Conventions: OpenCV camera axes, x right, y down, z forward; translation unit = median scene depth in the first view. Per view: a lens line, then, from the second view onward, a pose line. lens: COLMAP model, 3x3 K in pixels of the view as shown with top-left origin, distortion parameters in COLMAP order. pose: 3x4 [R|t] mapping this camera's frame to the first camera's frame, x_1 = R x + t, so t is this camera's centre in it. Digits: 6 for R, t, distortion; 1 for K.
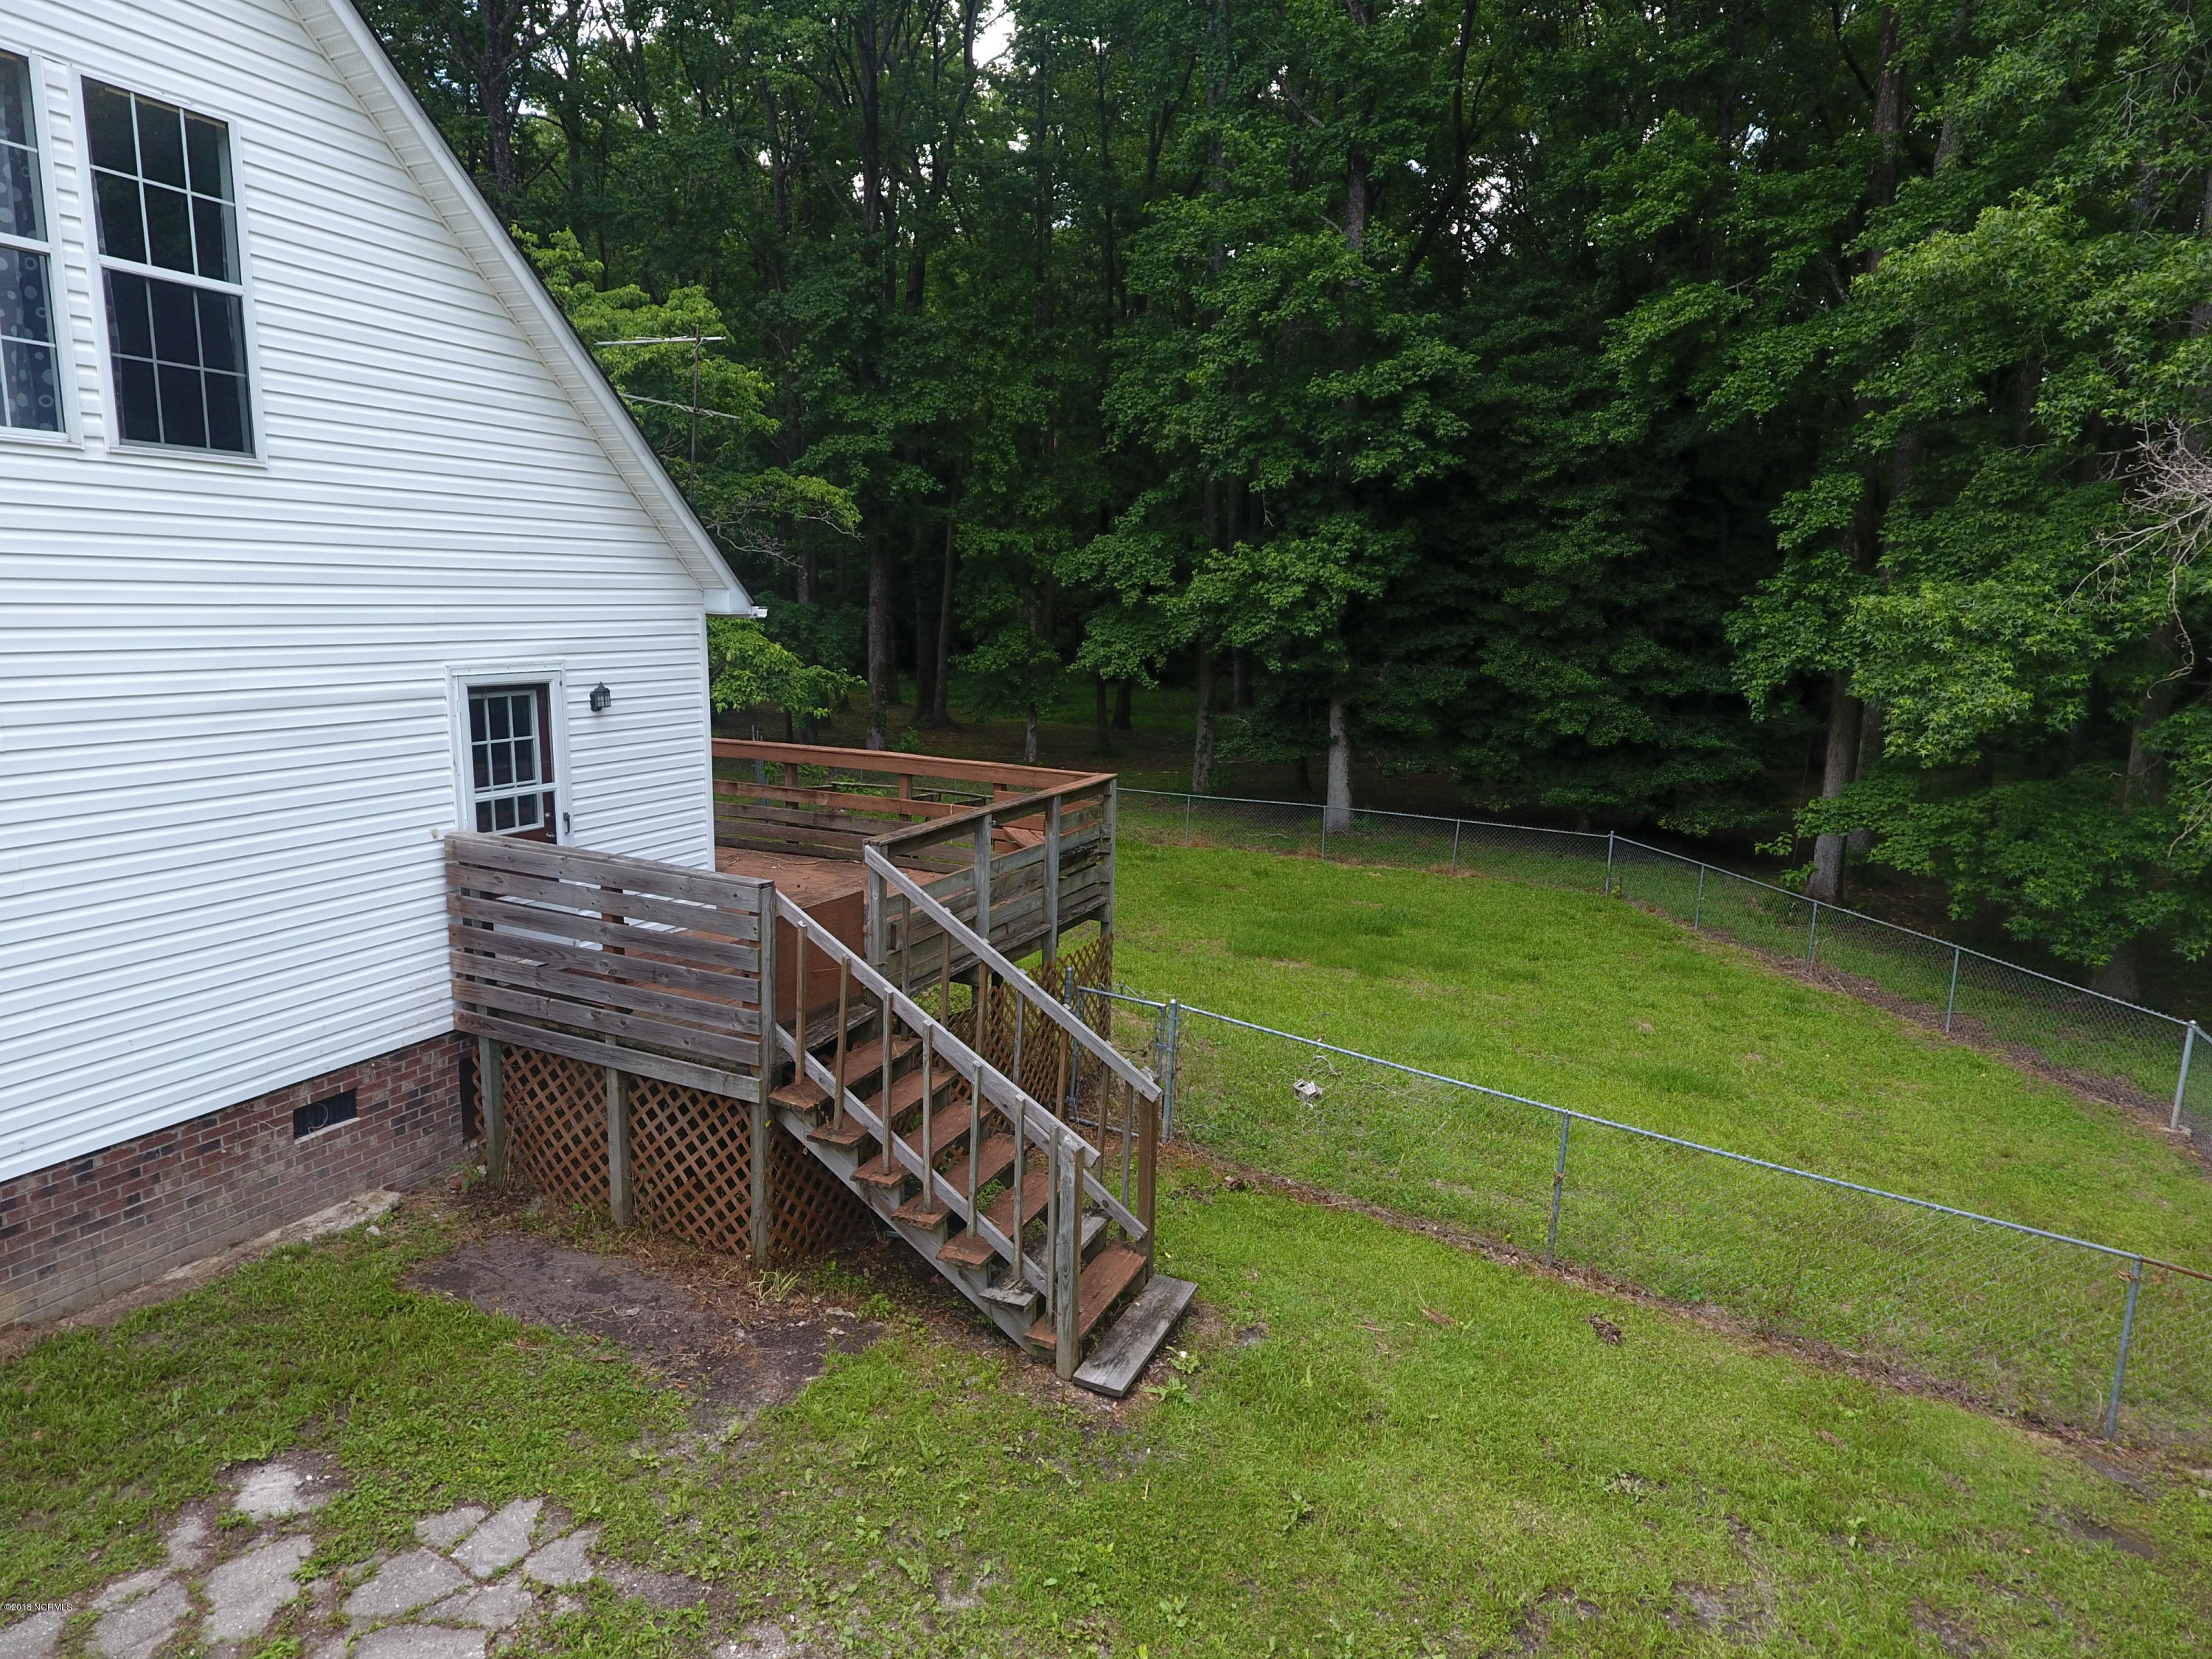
lens RADIAL K [[1270.1, 0, 1104.2], [0, 1270.1, 818.3], [0, 0, 1]] dist [0.003609, 0.000984]
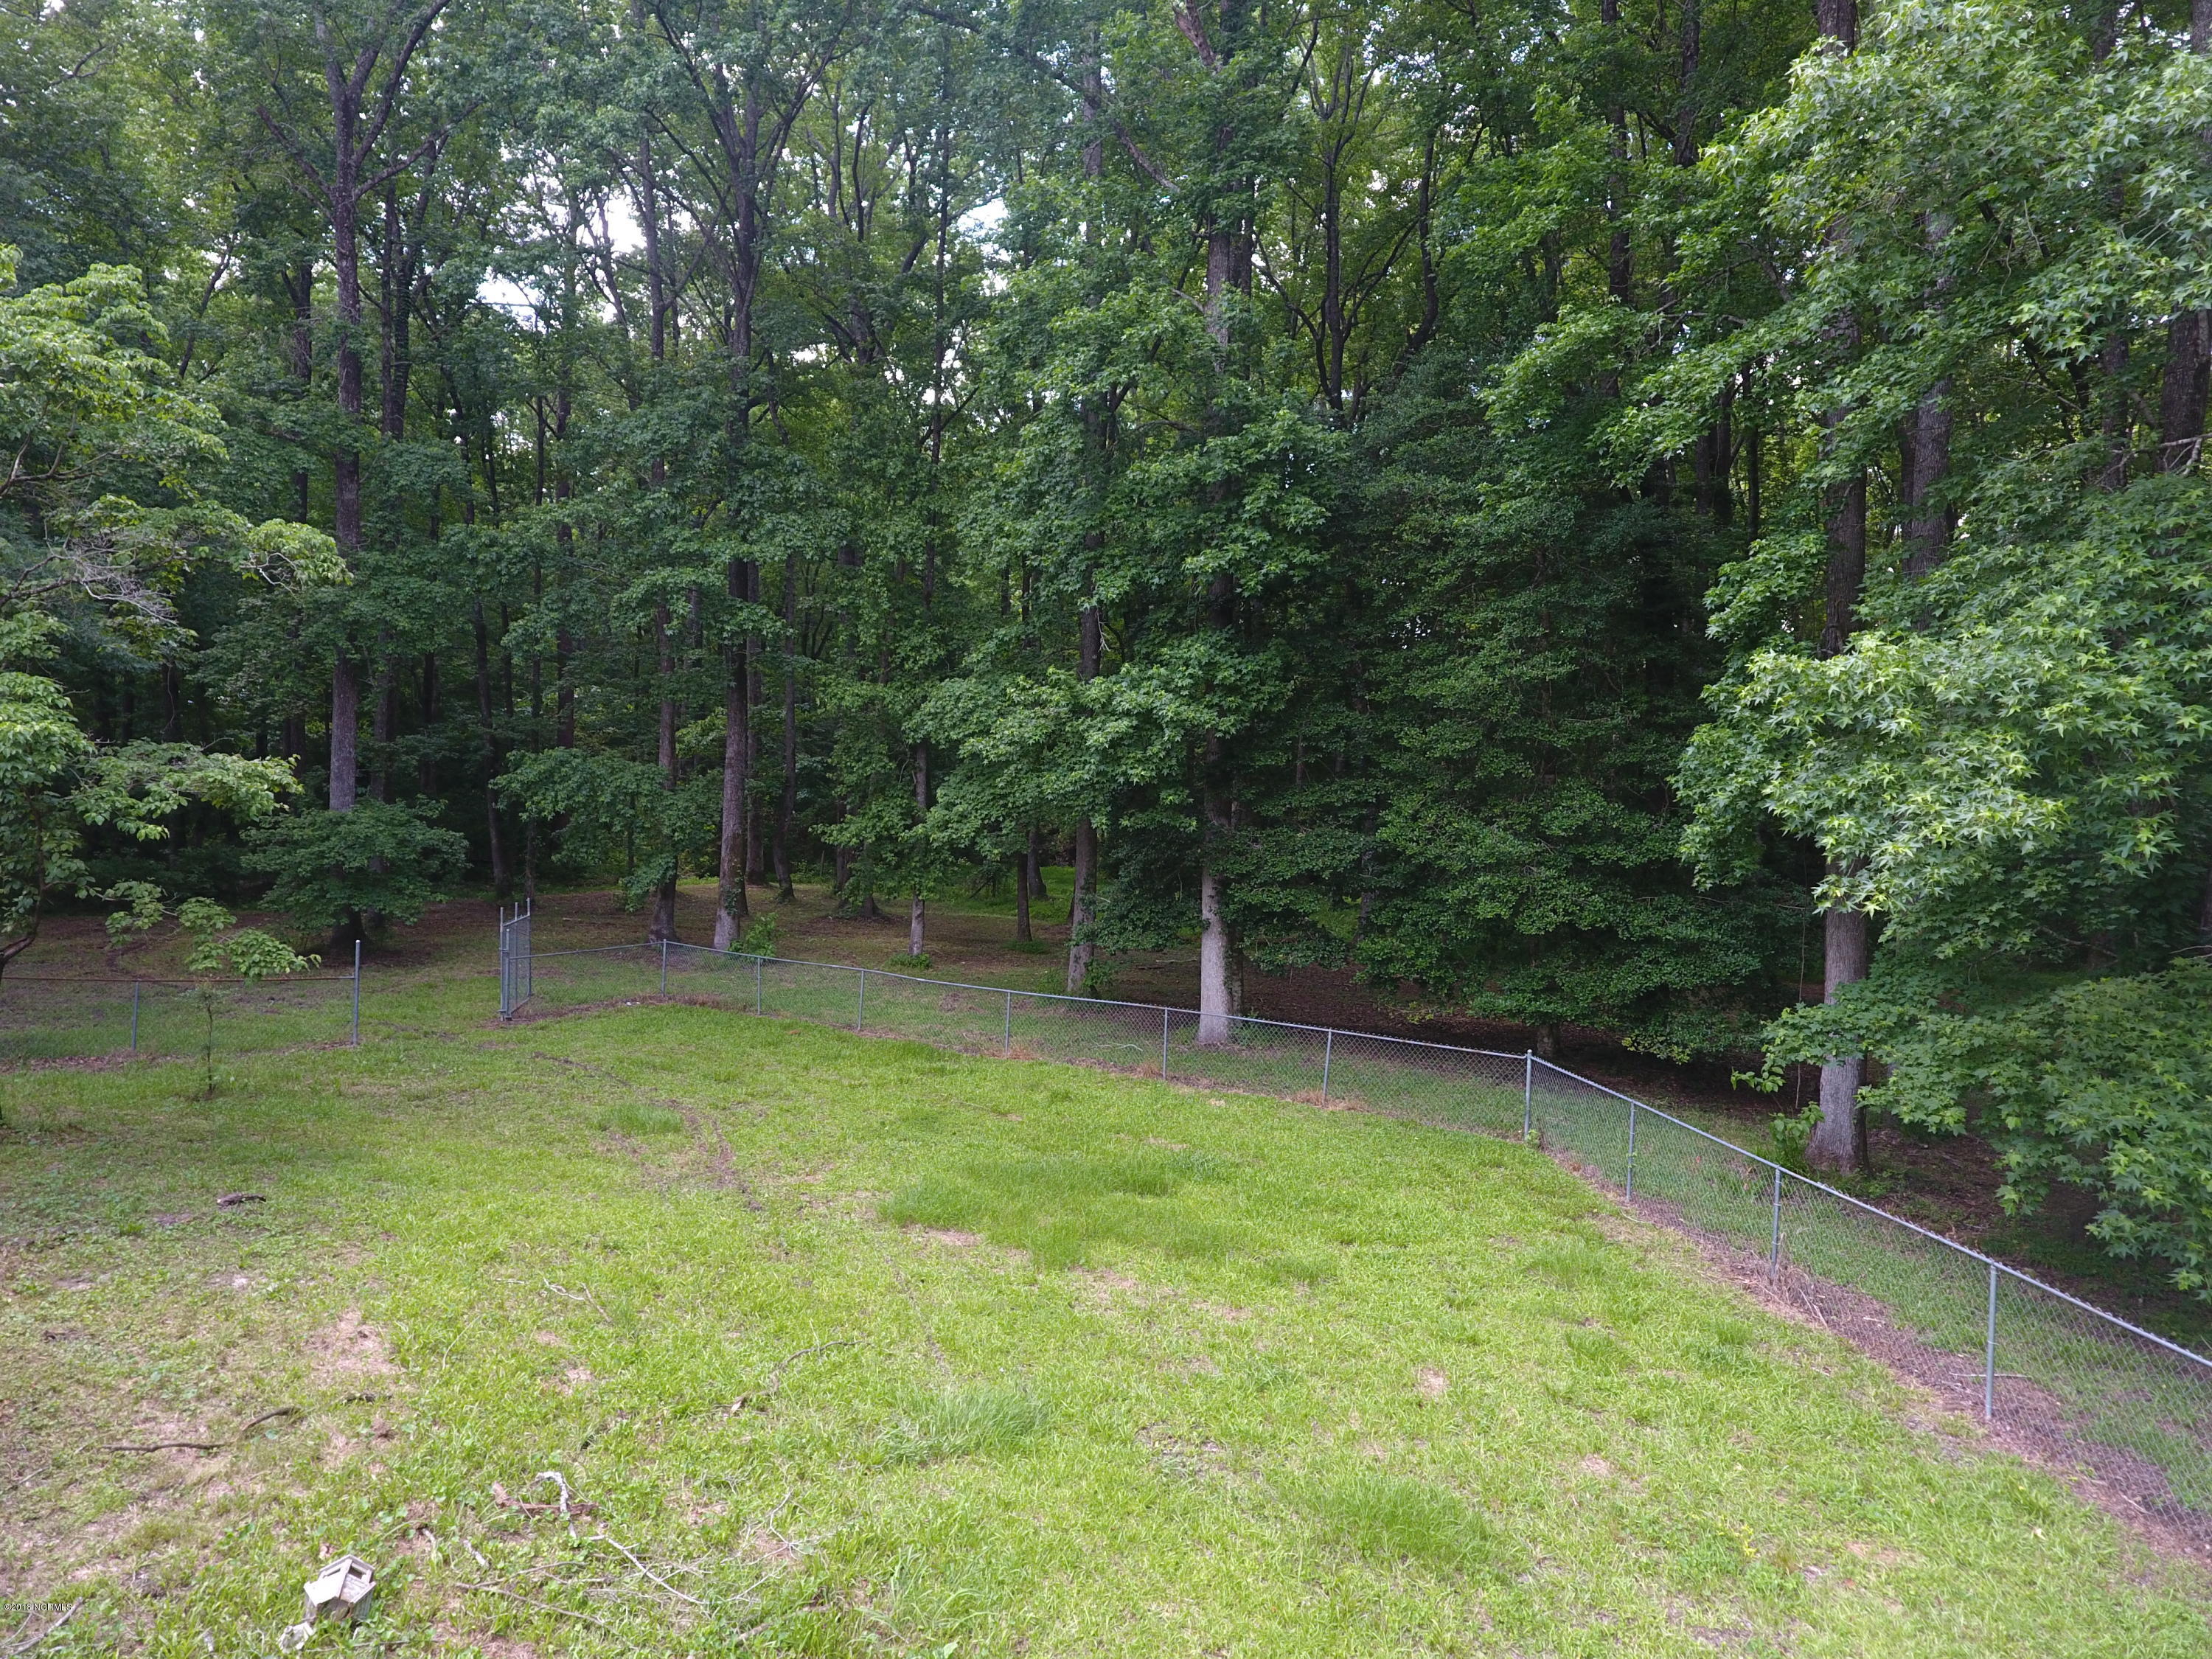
lens RADIAL K [[1279.3, 0, 1096.9], [0, 1279.3, 829.1], [0, 0, 1]] dist [-0.003040, 0.001083]
pose [[0.995849, 0.012657, -0.090131, 0.218866], [-0.026840, 0.987085, -0.157931, 0.007084], [0.086968, 0.159695, 0.983328, 0.254458]]
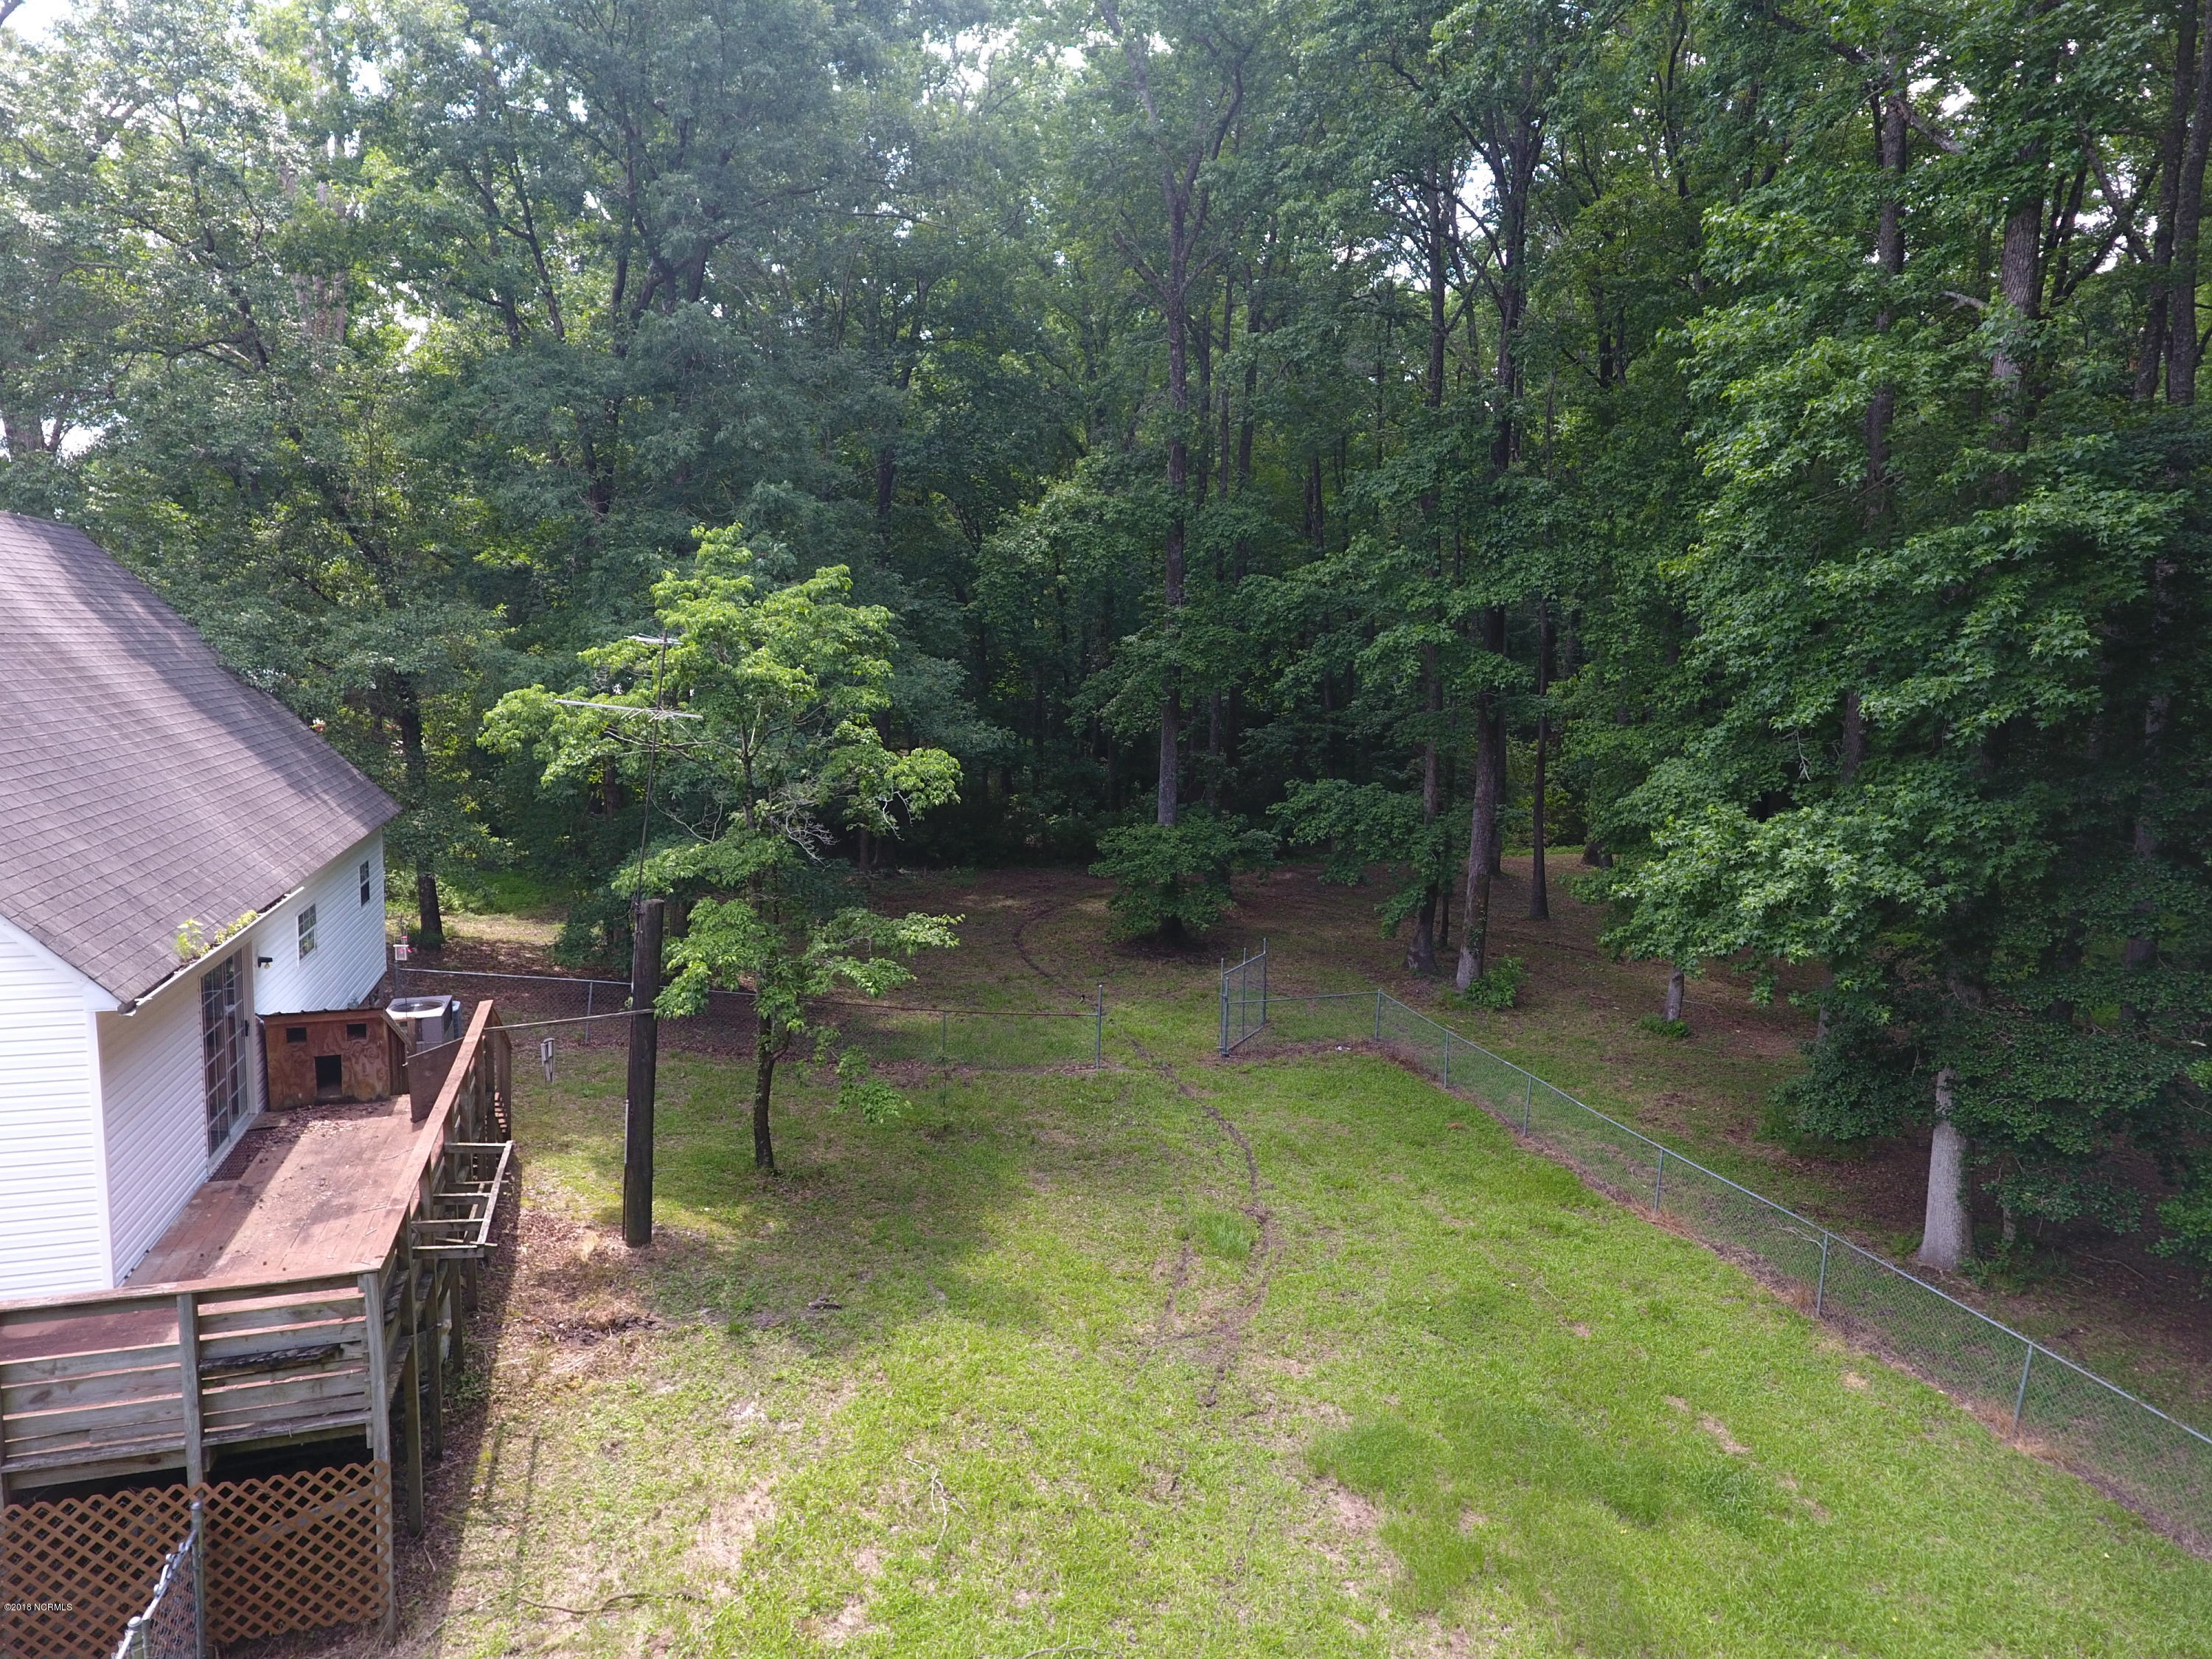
lens RADIAL K [[1279.3, 0, 1096.9], [0, 1279.3, 829.1], [0, 0, 1]] dist [-0.003040, 0.001083]
pose [[0.692809, 0.088279, -0.715697, 0.388840], [-0.136311, 0.990618, -0.009762, -0.163681], [0.708120, 0.104321, 0.698343, 0.323614]]
